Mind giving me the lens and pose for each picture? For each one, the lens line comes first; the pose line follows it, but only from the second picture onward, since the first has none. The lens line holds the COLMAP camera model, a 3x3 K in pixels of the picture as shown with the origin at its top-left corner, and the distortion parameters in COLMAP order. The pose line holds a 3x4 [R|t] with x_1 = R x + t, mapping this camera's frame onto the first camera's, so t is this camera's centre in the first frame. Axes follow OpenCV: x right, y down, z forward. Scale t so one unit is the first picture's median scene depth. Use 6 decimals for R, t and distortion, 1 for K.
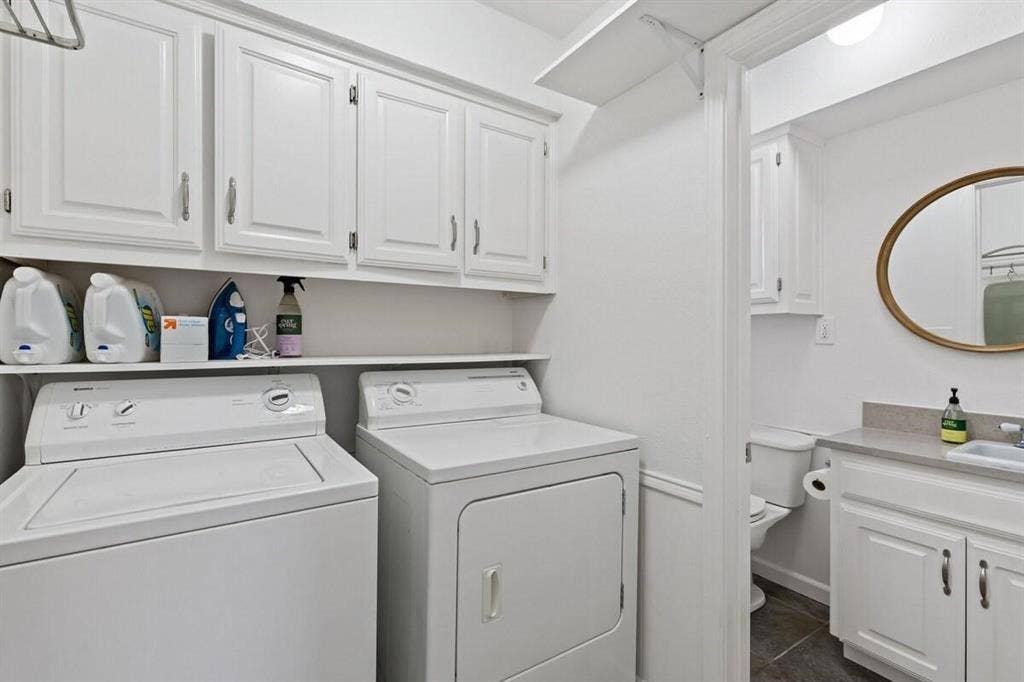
lens RADIAL K [[474.6, 0, 492.3], [0, 474.6, 335.7], [0, 0, 1]] dist [-0.002487, 0.000904]
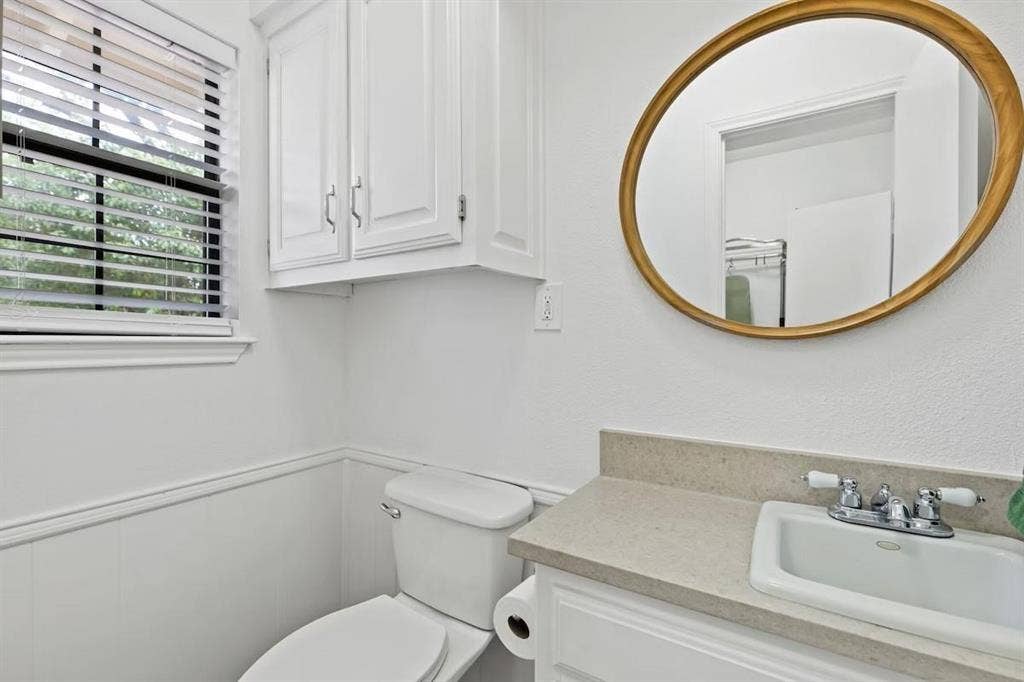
lens RADIAL K [[435.5, 0, 514.7], [0, 435.5, 343.3], [0, 0, 1]] dist [0.001538, 0.000034]
pose [[0.906165, -0.003262, 0.422913, 0.481743], [0.001079, 0.999985, 0.005402, 0.033122], [-0.422924, -0.004439, 0.906154, 0.586569]]
